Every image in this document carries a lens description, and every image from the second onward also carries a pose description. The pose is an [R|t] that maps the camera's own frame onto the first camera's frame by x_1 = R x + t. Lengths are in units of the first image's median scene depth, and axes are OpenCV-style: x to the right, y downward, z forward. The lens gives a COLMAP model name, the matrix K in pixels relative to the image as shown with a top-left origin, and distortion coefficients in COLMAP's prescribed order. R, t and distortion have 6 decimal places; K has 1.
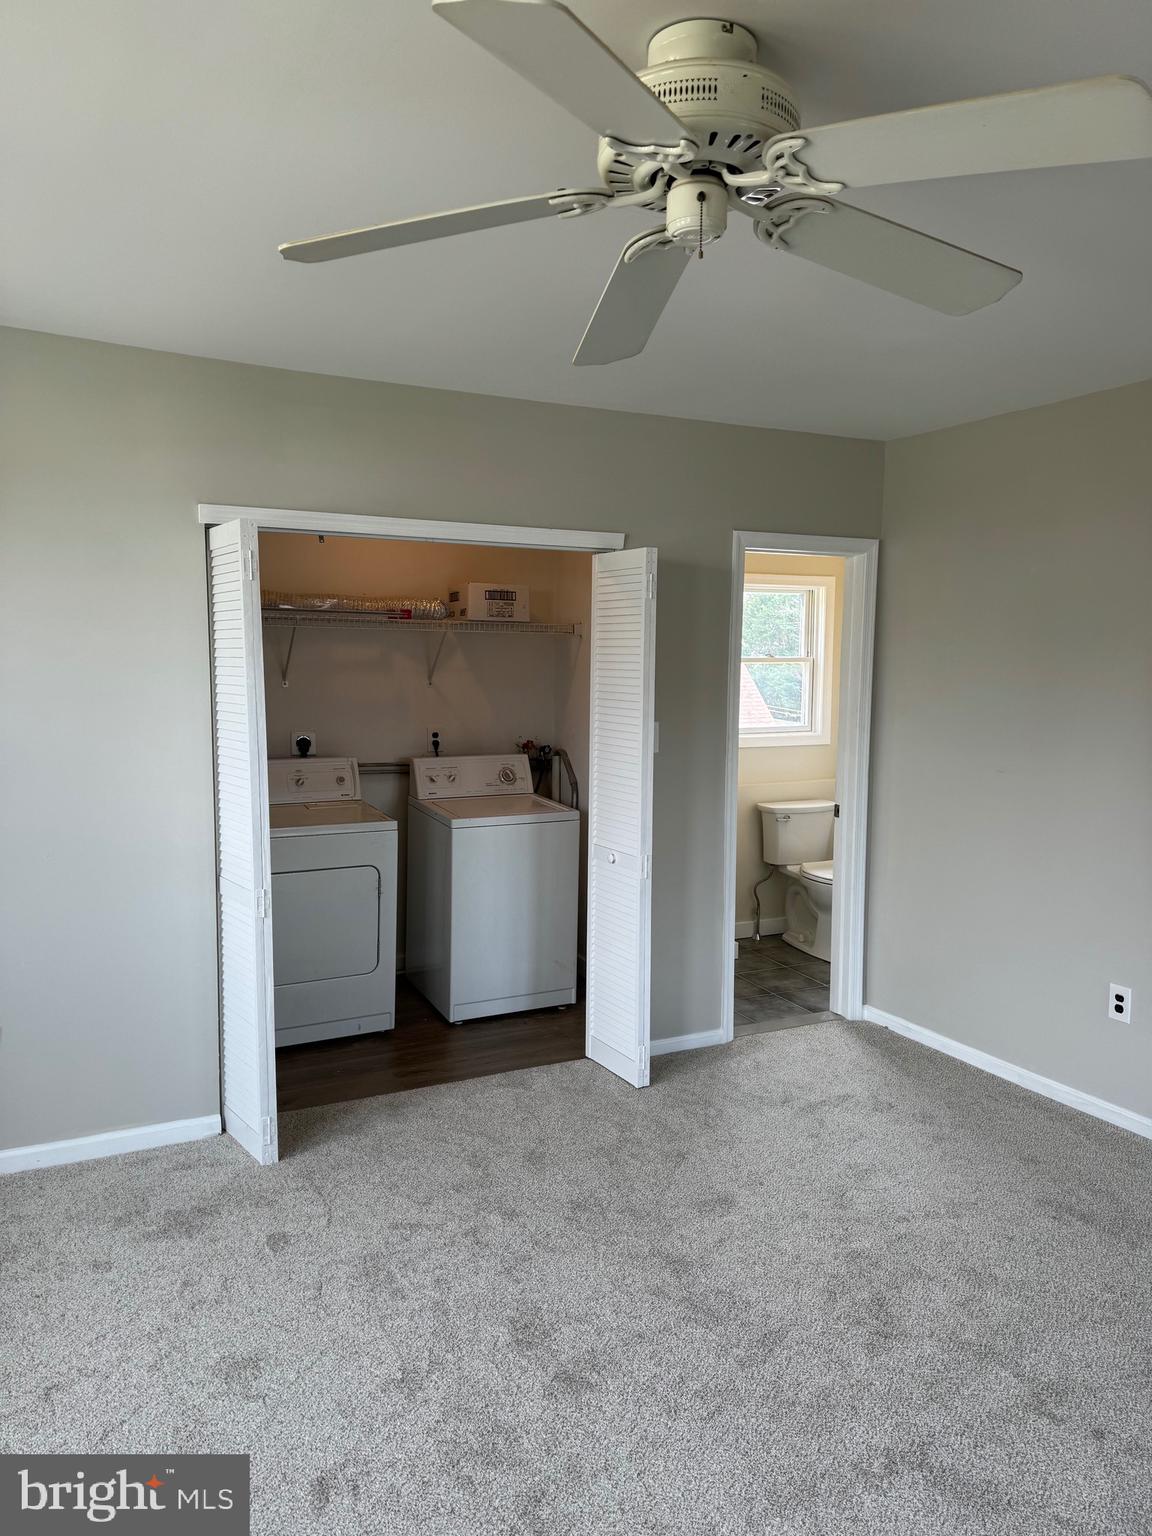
lens RADIAL K [[1086.1, 0, 576.0], [0, 1086.1, 768.0], [0, 0, 1]] dist [0.006832, 0.003373]
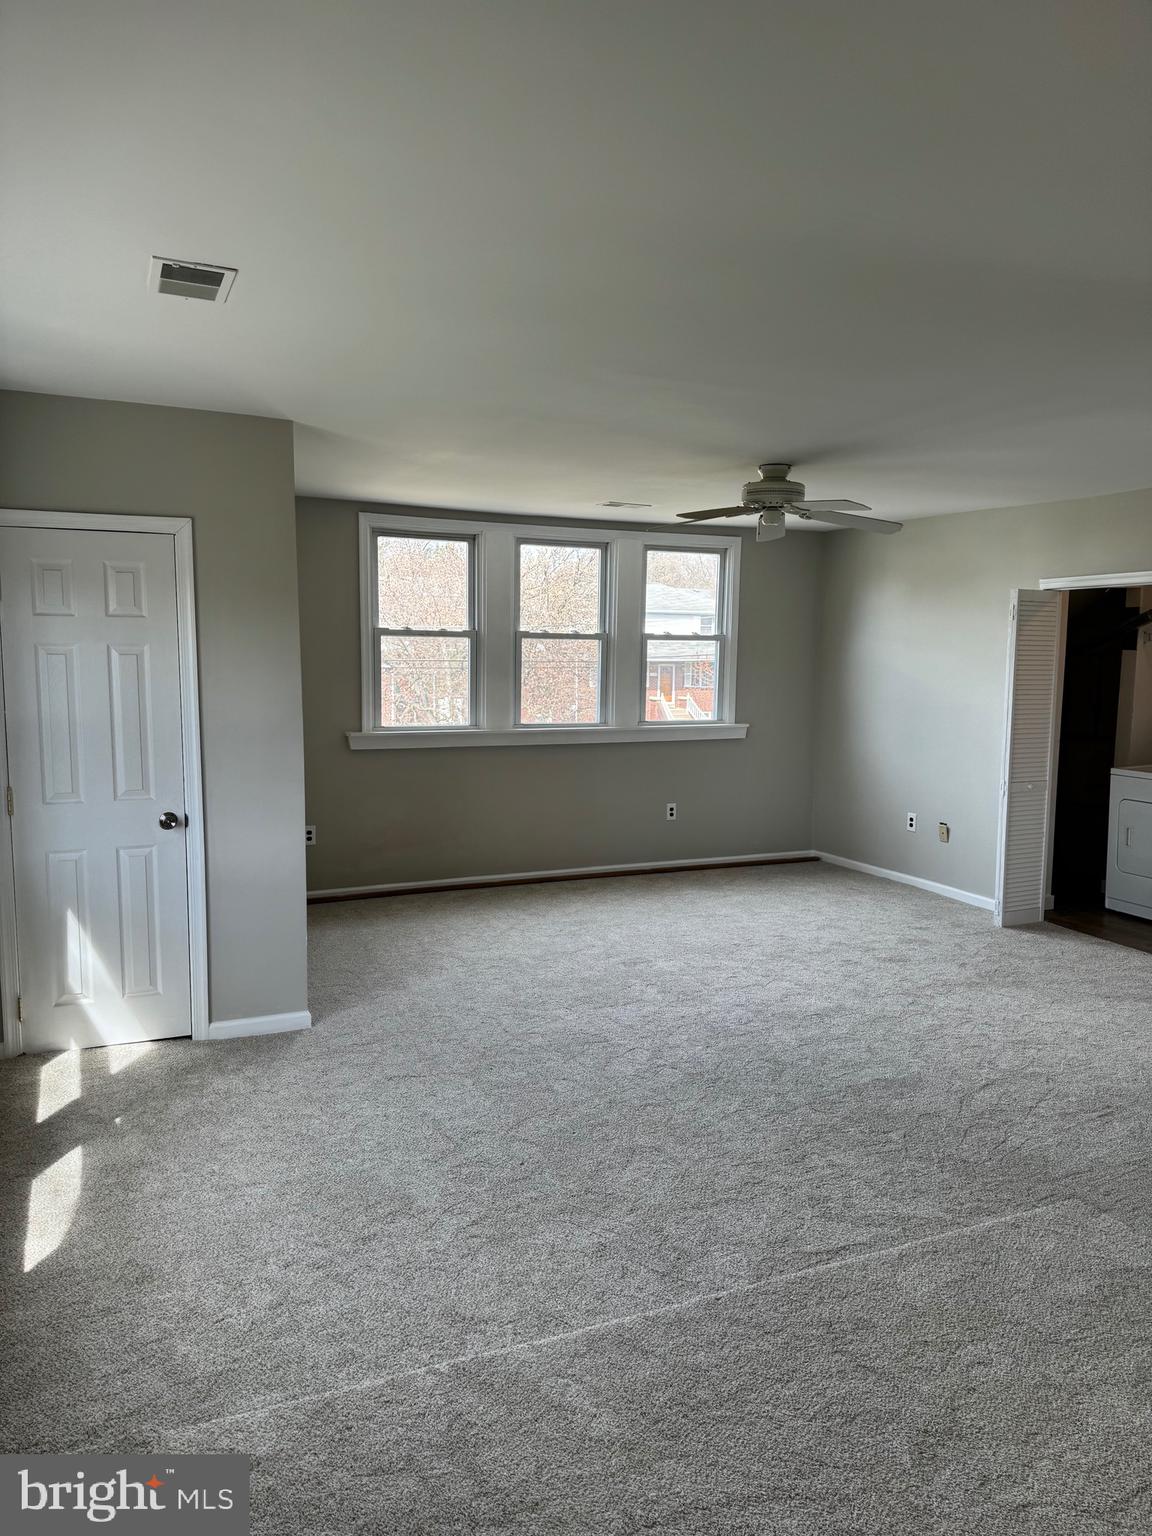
lens RADIAL K [[1086.1, 0, 576.0], [0, 1086.1, 768.0], [0, 0, 1]] dist [0.006832, 0.003373]
pose [[-0.024676, 0.106286, -0.994029, 1.875172], [-0.134843, 0.984891, 0.108657, -0.005899], [0.990560, 0.136719, -0.009971, 0.327671]]
